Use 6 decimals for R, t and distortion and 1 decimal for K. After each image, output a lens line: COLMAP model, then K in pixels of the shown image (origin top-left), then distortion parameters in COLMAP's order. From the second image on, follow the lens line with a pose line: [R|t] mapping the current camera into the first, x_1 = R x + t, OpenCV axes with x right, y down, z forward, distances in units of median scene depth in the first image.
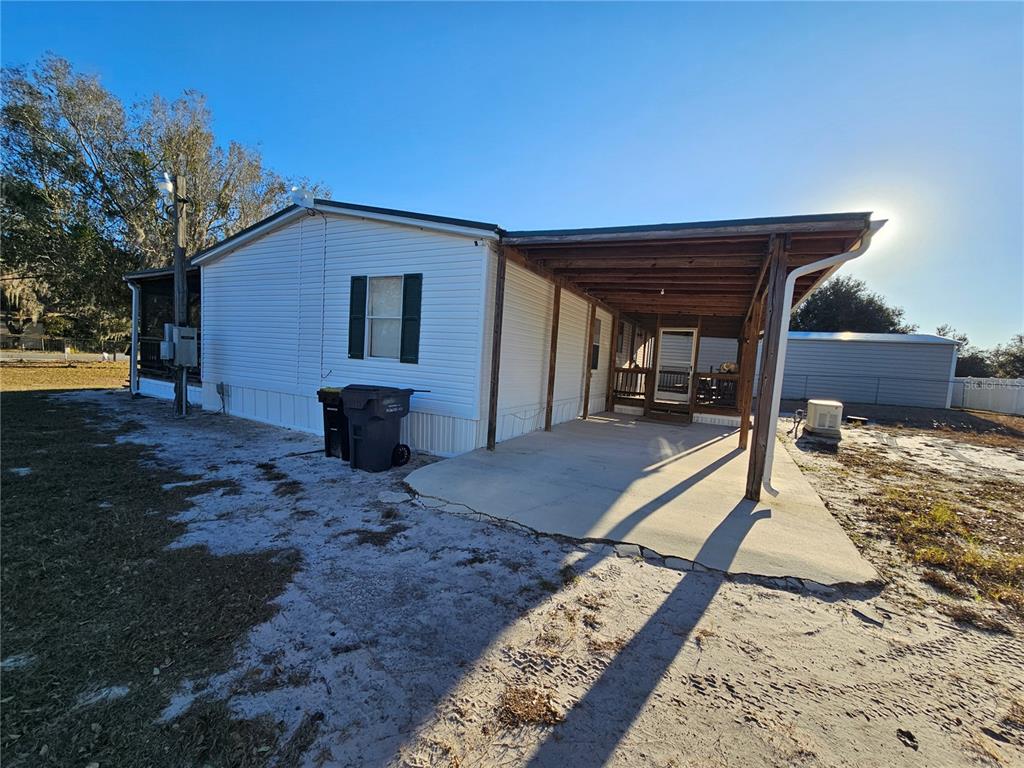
lens RADIAL K [[416.9, 0, 509.8], [0, 416.9, 394.0], [0, 0, 1]] dist [-0.001207, -0.000333]
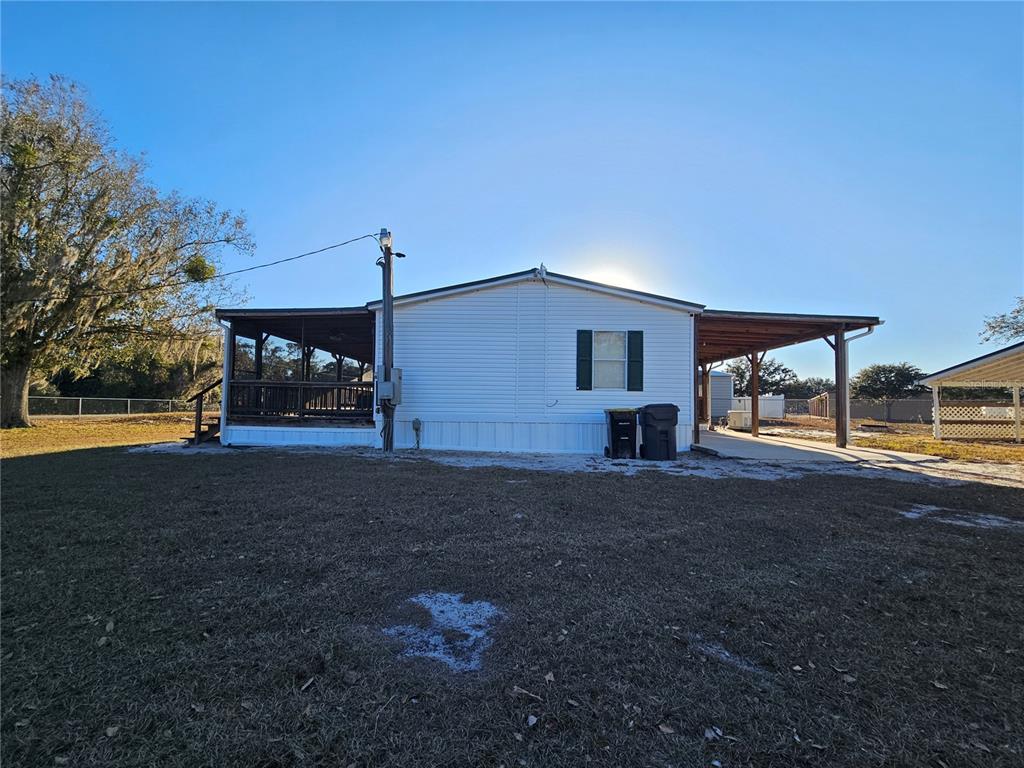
lens RADIAL K [[415.9, 0, 510.4], [0, 415.9, 394.0], [0, 0, 1]] dist [-0.001393, -0.000341]
pose [[0.894426, -0.036536, 0.445721, -1.208520], [0.079228, 0.993838, -0.077521, 0.013202], [-0.440142, 0.104651, 0.891809, -0.090630]]
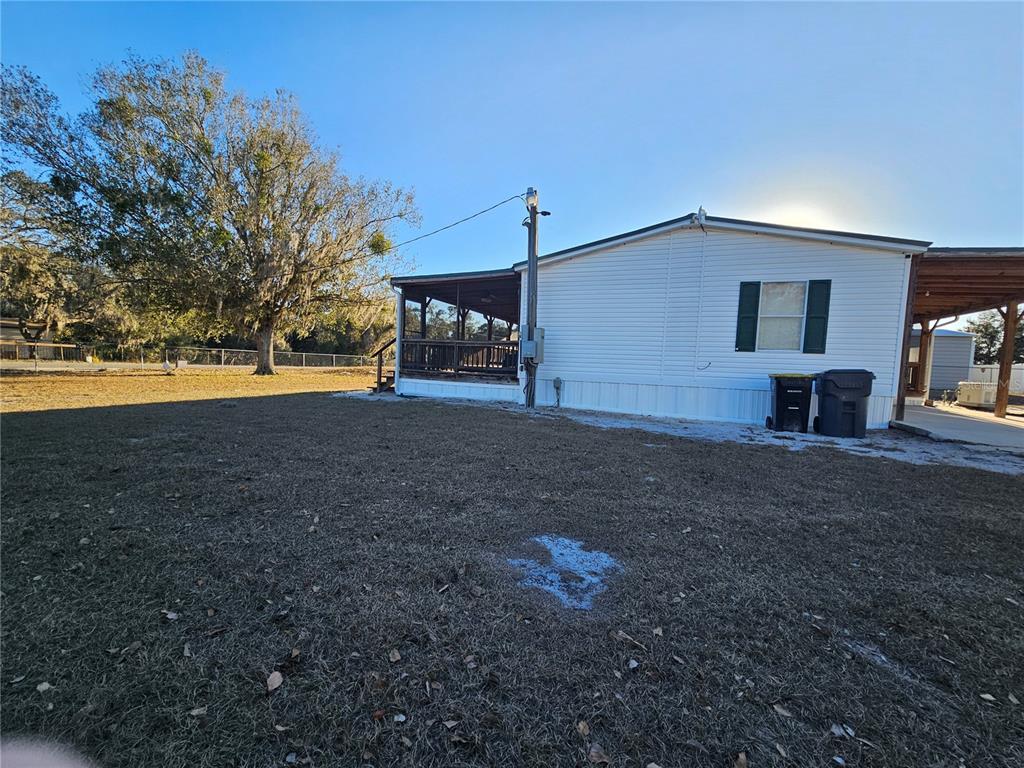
lens RADIAL K [[416.9, 0, 509.8], [0, 416.9, 394.0], [0, 0, 1]] dist [-0.001207, -0.000333]
pose [[0.993268, -0.032275, 0.111253, -1.195648], [0.032945, 0.999448, -0.004183, 0.018846], [-0.111057, 0.007820, 0.993783, -0.101198]]
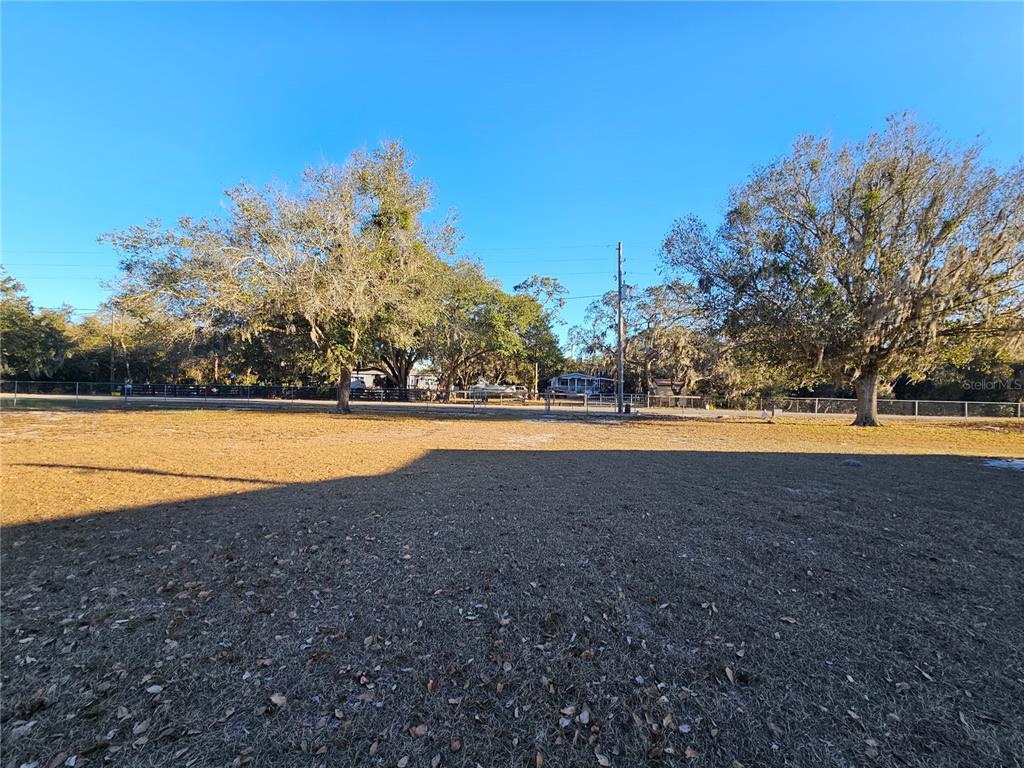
lens RADIAL K [[419.3, 0, 507.2], [0, 419.3, 390.2], [0, 0, 1]] dist [-0.000343, -0.000581]
pose [[0.456267, -0.055970, -0.888081, -1.233674], [-0.065052, 0.993251, -0.096020, -0.005213], [0.887462, 0.101582, 0.449547, -0.232140]]
